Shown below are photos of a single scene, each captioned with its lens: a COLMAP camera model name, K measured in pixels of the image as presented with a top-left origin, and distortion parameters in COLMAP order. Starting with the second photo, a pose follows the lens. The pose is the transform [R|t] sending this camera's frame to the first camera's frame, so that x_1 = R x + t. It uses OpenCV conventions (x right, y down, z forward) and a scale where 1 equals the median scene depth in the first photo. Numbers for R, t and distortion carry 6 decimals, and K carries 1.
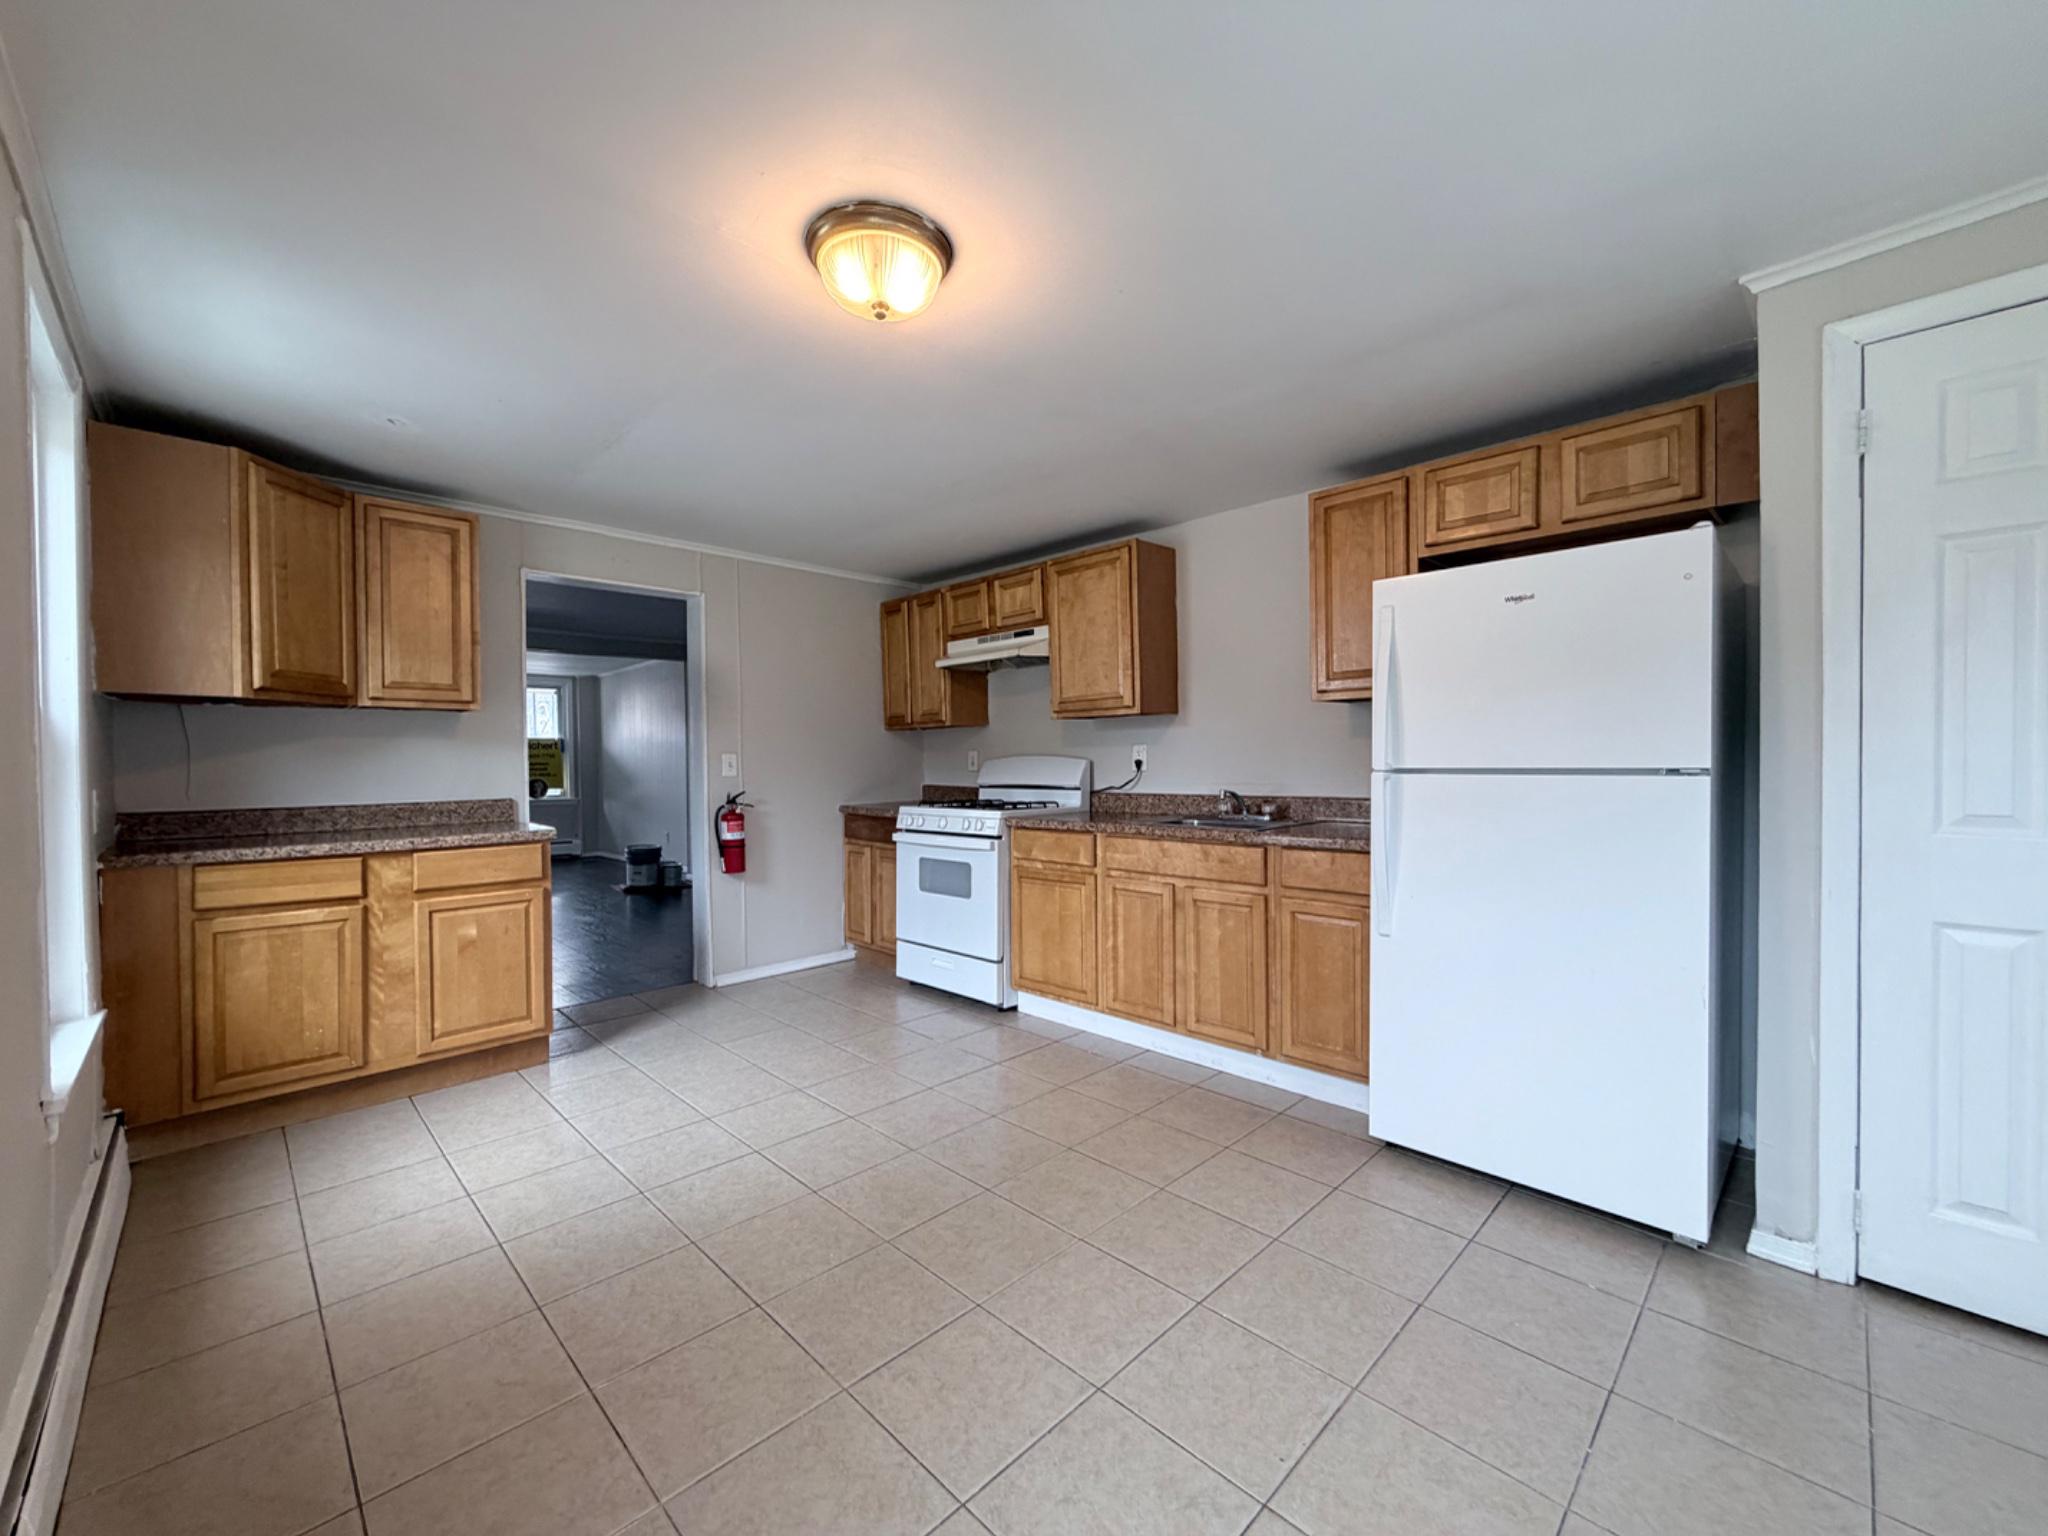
lens RADIAL K [[822.3, 0, 1022.0], [0, 822.3, 770.4], [0, 0, 1]] dist [0.002255, 0.000145]
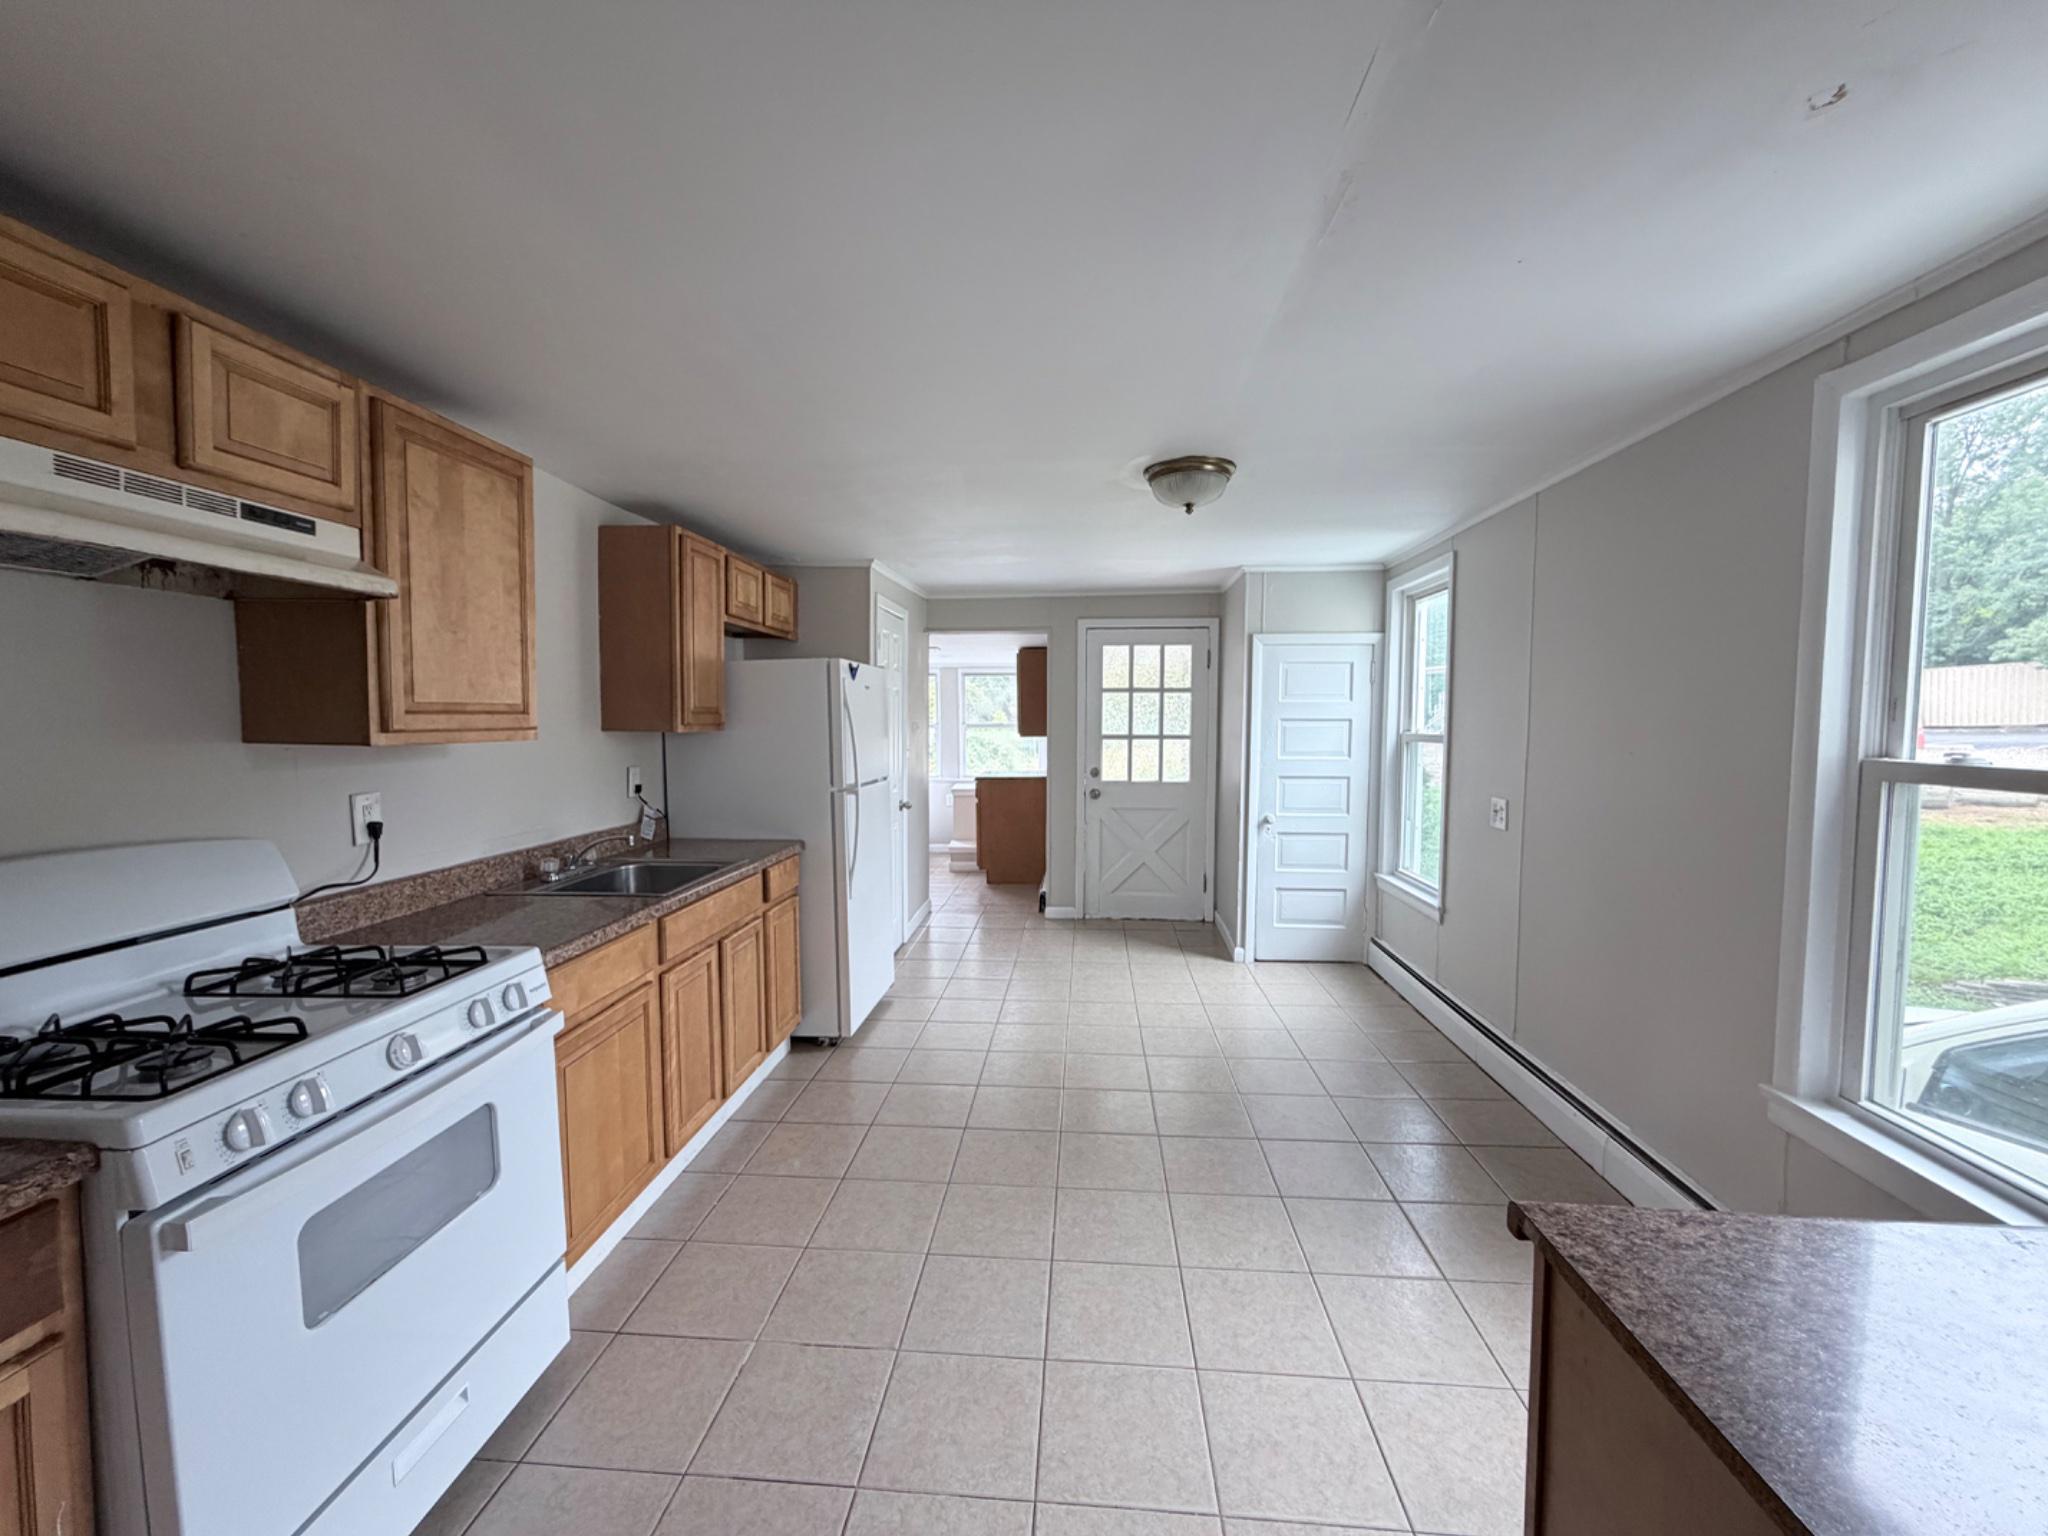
lens RADIAL K [[822.3, 0, 1016.3], [0, 822.3, 763.6], [0, 0, 1]] dist [0.002255, 0.000145]
pose [[-0.649226, -0.036280, 0.759730, -0.529525], [0.010849, 0.998318, 0.056944, -0.076200], [-0.760518, 0.045212, -0.647740, 1.037968]]
